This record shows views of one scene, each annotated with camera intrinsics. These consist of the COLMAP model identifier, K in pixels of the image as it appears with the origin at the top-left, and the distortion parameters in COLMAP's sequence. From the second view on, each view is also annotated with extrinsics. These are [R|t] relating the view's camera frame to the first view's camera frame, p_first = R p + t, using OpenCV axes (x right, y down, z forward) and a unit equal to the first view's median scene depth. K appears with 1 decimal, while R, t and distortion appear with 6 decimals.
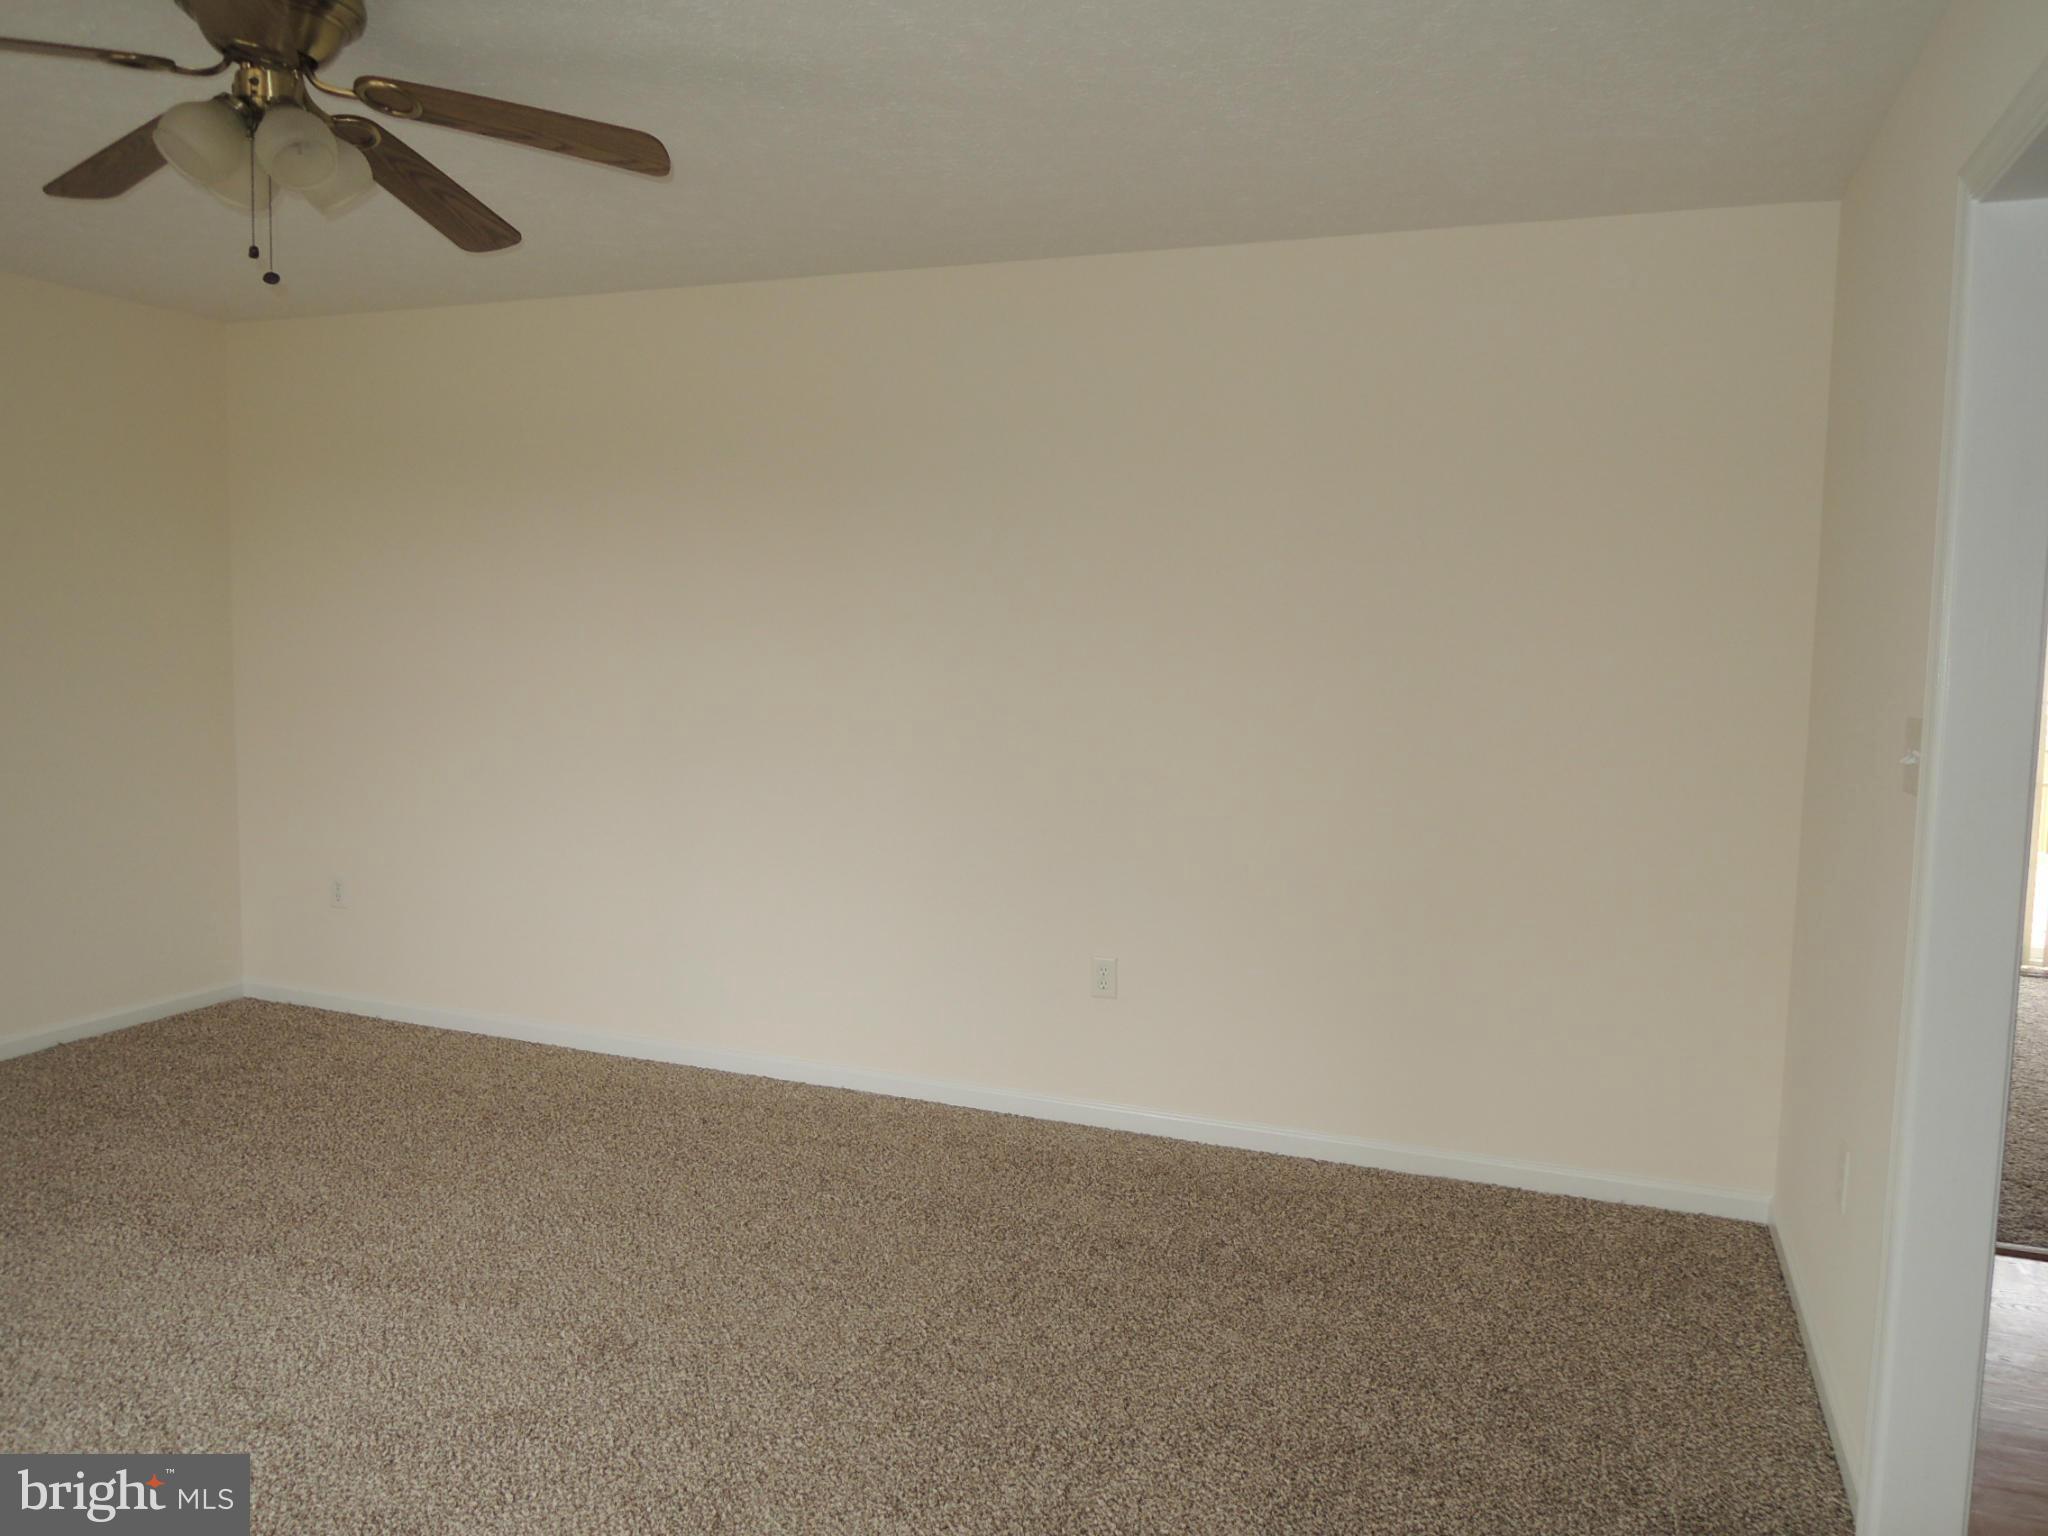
lens RADIAL K [[1461.9, 0, 1033.2], [0, 1461.9, 764.1], [0, 0, 1]] dist [-0.019266, -0.005471]
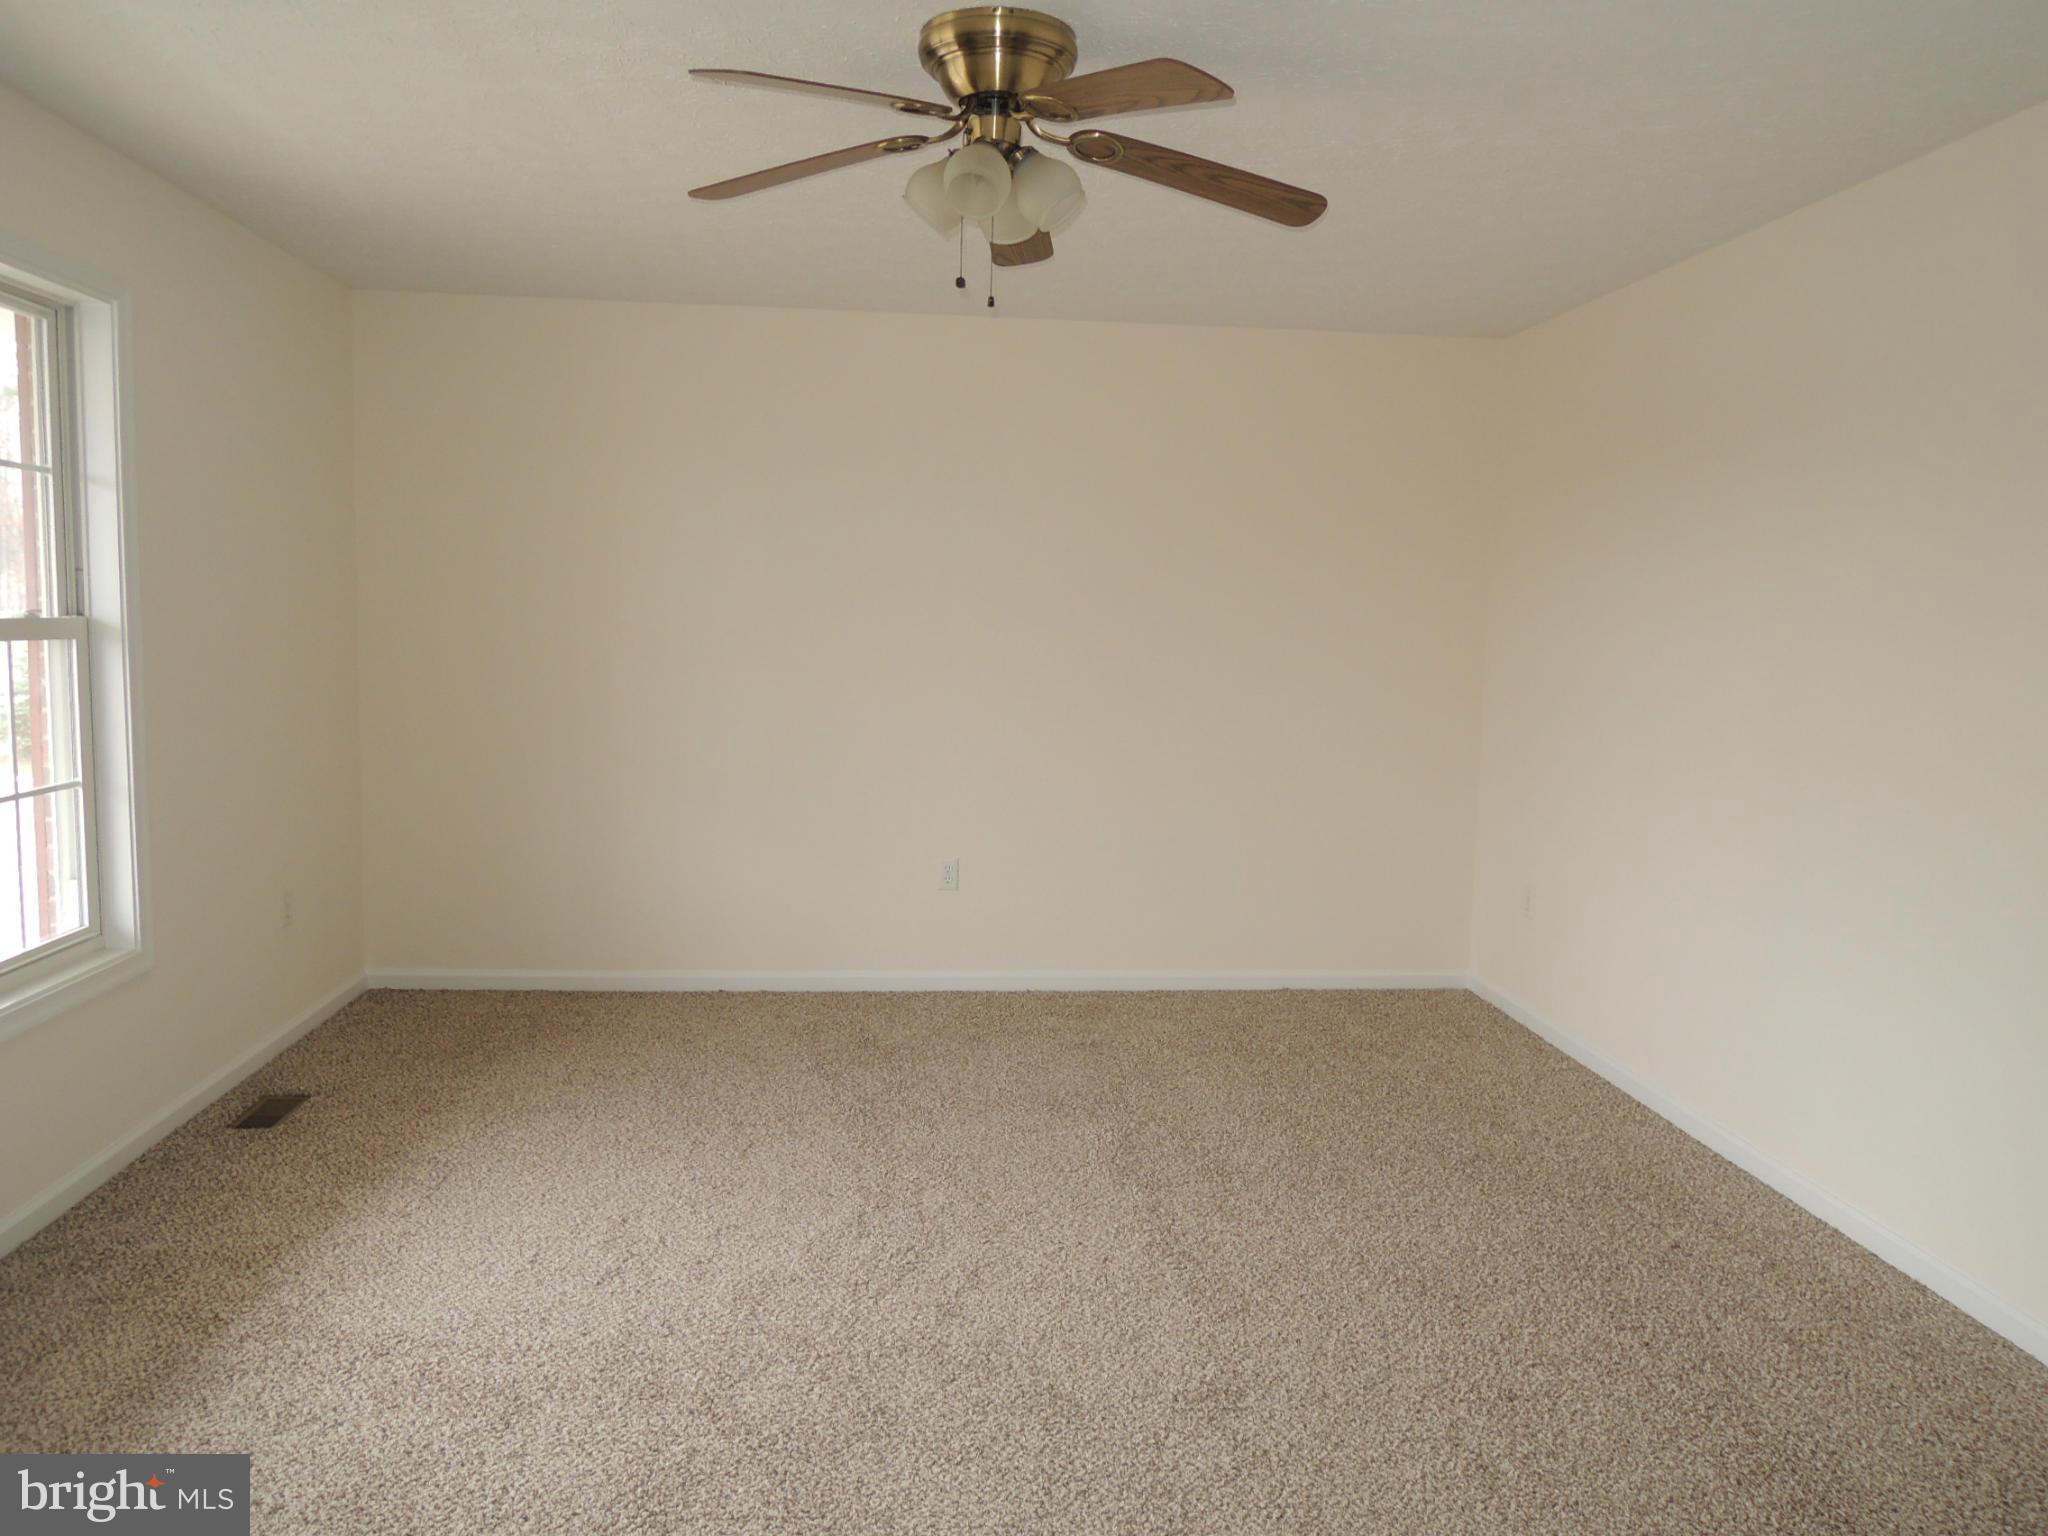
lens RADIAL K [[1461.9, 0, 1033.2], [0, 1461.9, 764.1], [0, 0, 1]] dist [-0.019266, -0.005471]
pose [[0.445442, 0.077089, -0.891986, 0.294704], [-0.092841, 0.994892, 0.039620, -0.014696], [0.890484, 0.065165, 0.450324, 0.303537]]
